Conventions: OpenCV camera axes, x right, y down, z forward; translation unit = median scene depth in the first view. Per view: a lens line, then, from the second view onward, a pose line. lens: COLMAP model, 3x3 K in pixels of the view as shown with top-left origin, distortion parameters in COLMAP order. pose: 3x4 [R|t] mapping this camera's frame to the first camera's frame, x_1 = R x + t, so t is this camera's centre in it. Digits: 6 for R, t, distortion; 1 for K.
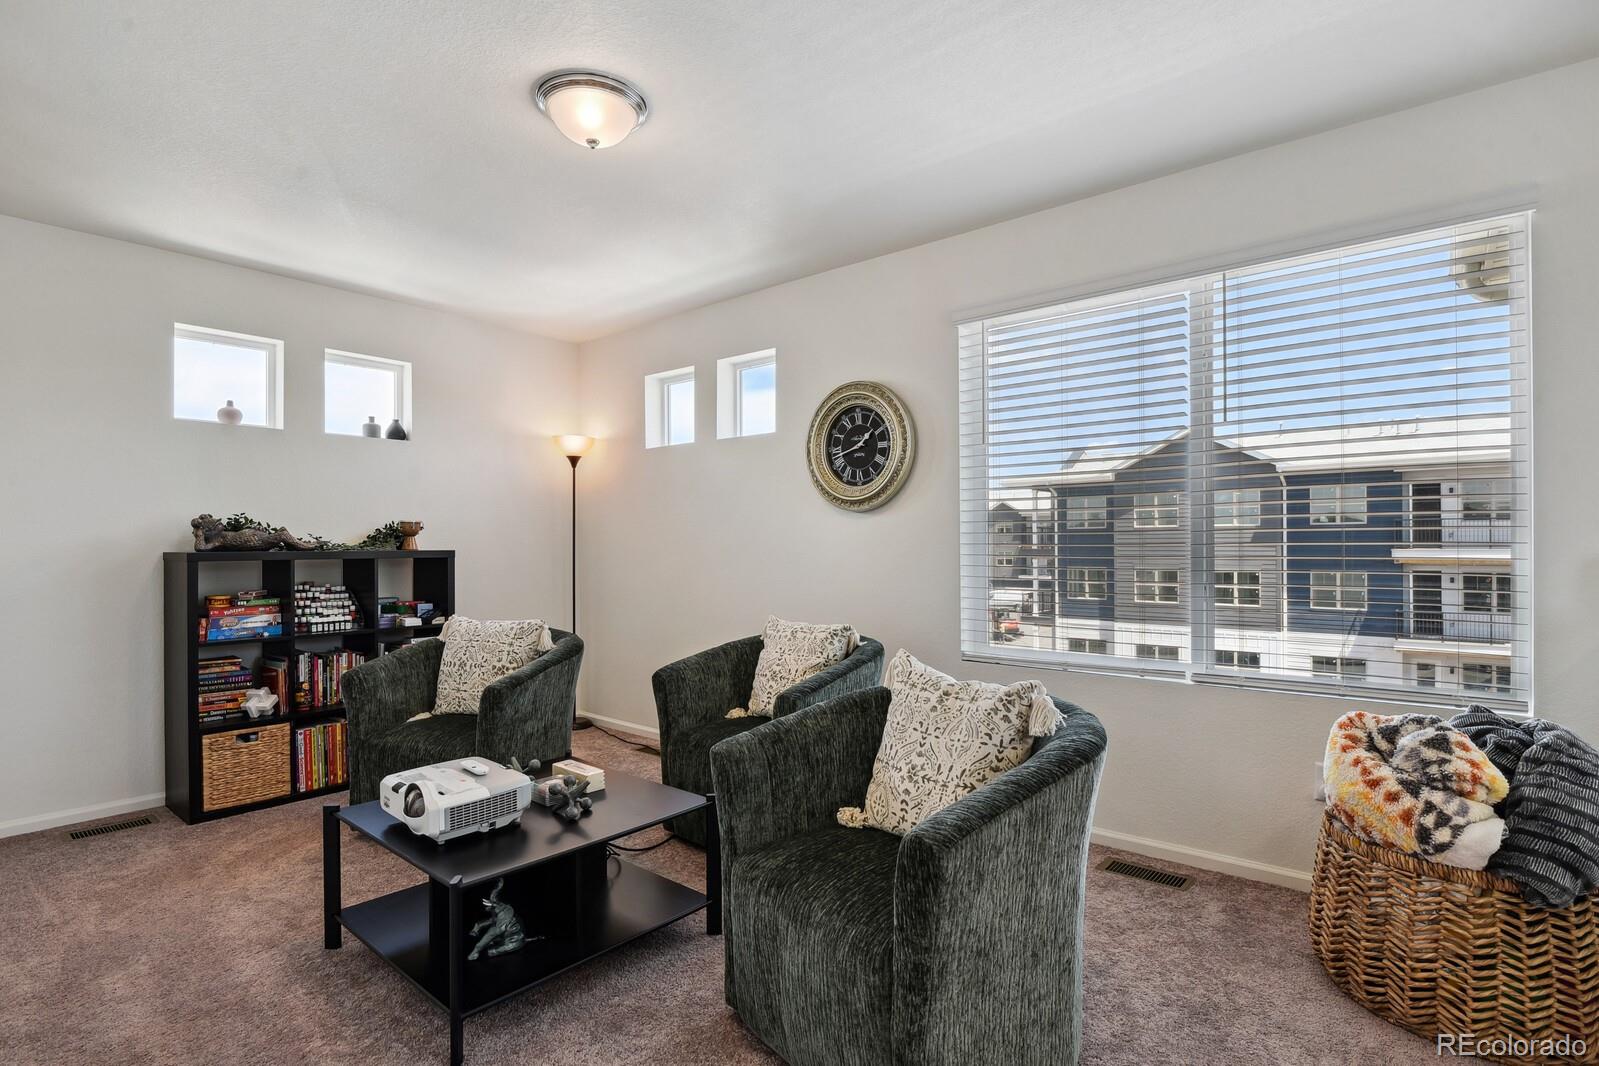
lens RADIAL K [[774.4, 0, 805.8], [0, 774.4, 526.9], [0, 0, 1]] dist [-0.003921, -0.003611]
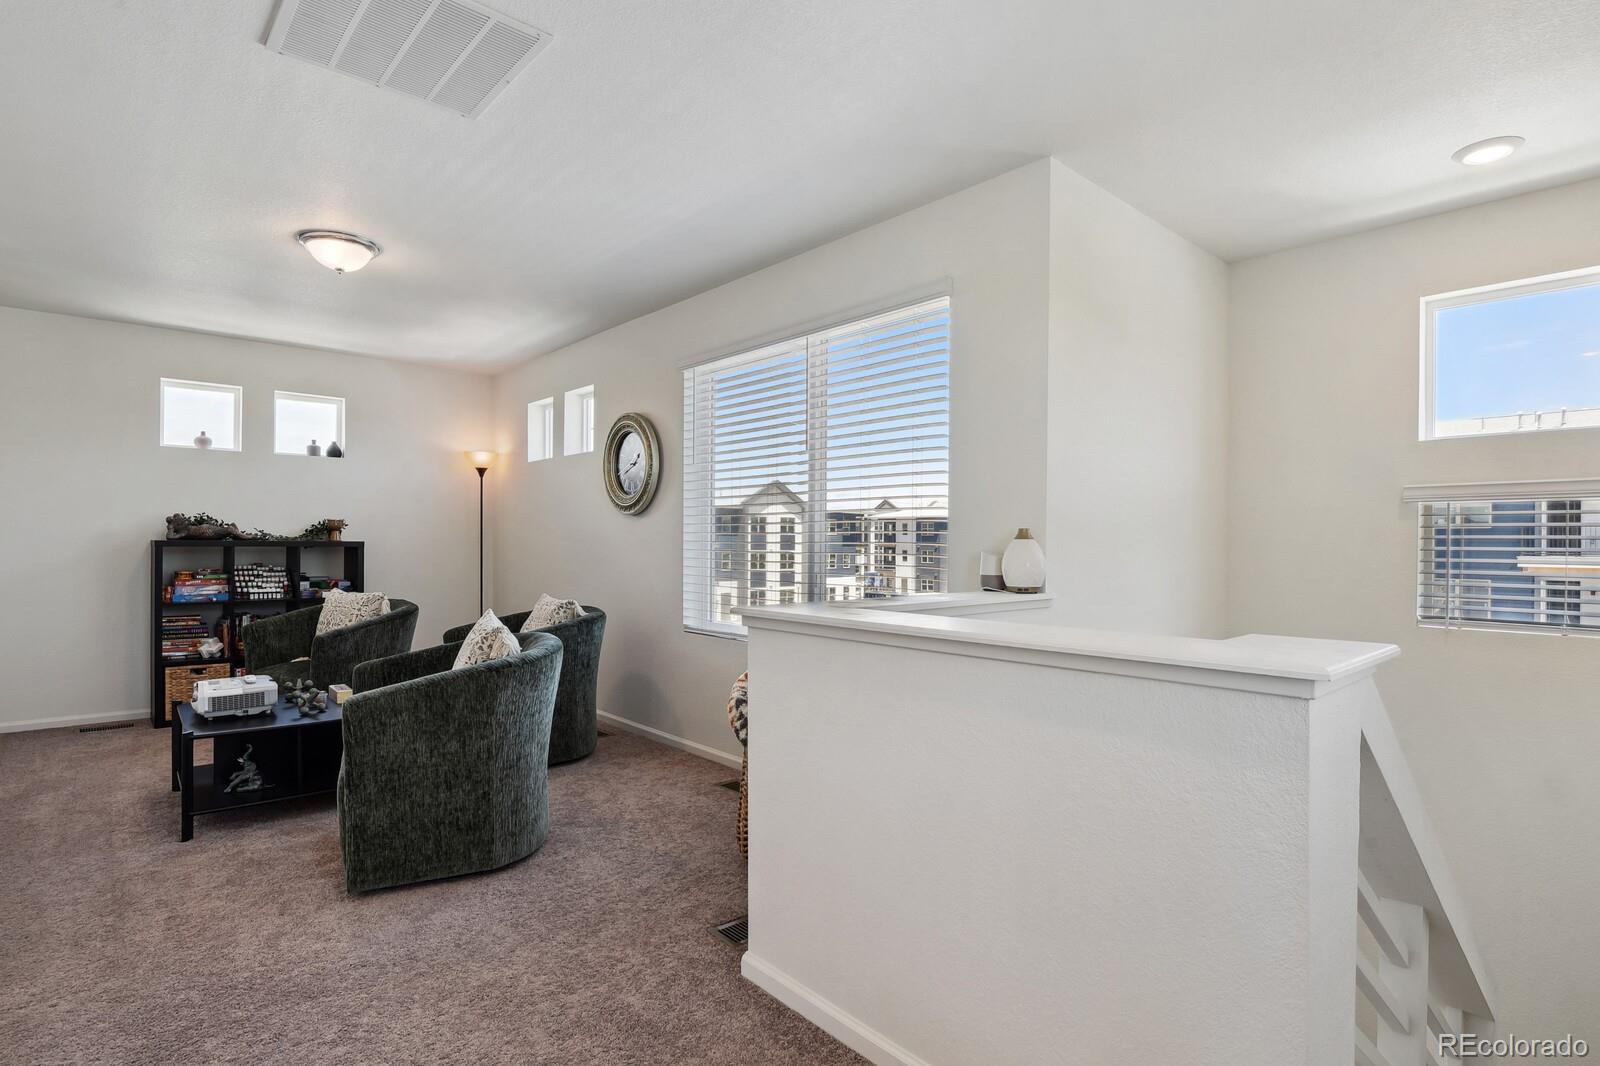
lens RADIAL K [[774.8, 0, 793.7], [0, 774.8, 533.2], [0, 0, 1]] dist [-0.003921, -0.003611]
pose [[0.988622, 0.008233, -0.150196, 0.515163], [-0.007017, 0.999938, 0.008626, -0.000320], [0.150258, -0.007474, 0.988619, -0.212944]]
